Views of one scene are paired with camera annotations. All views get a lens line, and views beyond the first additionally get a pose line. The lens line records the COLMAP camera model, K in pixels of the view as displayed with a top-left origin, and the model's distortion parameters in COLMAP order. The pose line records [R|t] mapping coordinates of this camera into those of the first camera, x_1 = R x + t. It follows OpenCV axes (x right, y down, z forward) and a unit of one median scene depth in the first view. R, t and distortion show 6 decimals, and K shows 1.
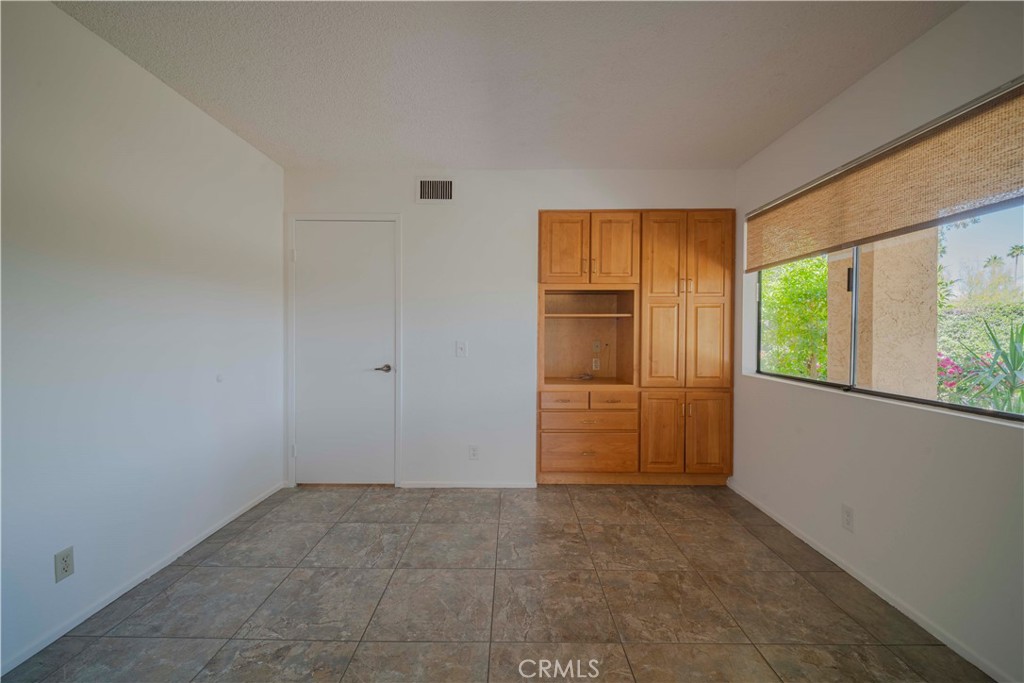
lens RADIAL K [[408.5, 0, 495.2], [0, 408.5, 339.6], [0, 0, 1]] dist [0.000637, -0.000430]
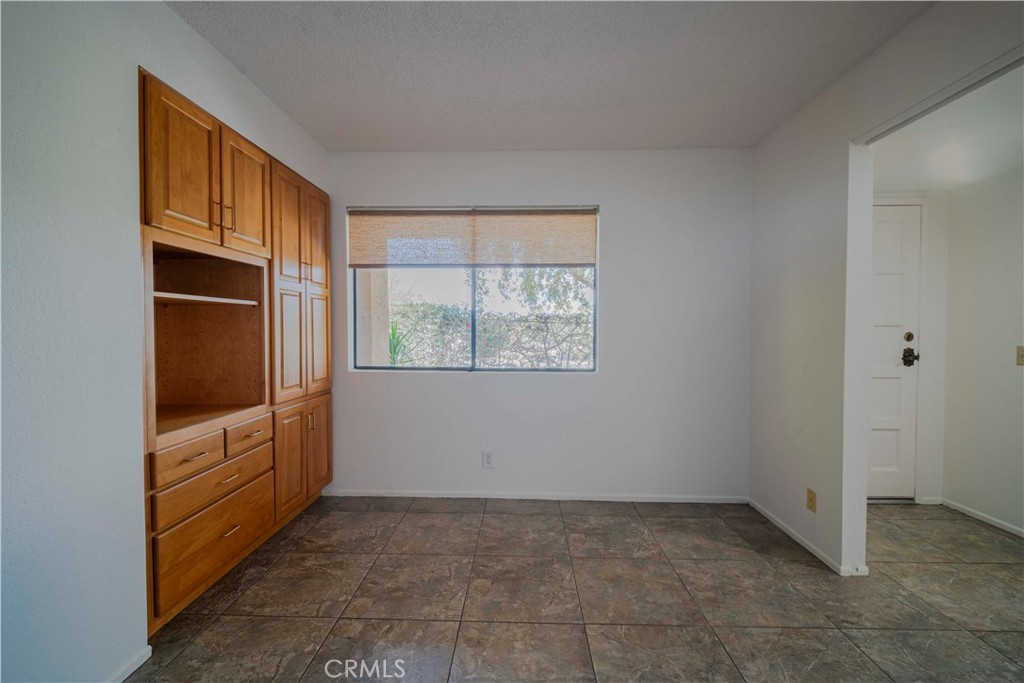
lens RADIAL K [[426.3, 0, 509.2], [0, 426.3, 339.7], [0, 0, 1]] dist [0.017438, -0.011290]
pose [[0.019024, -0.028693, 0.999407, -0.410398], [0.018791, 0.999422, 0.028336, -0.012301], [-0.999642, 0.018241, 0.019552, 0.612450]]
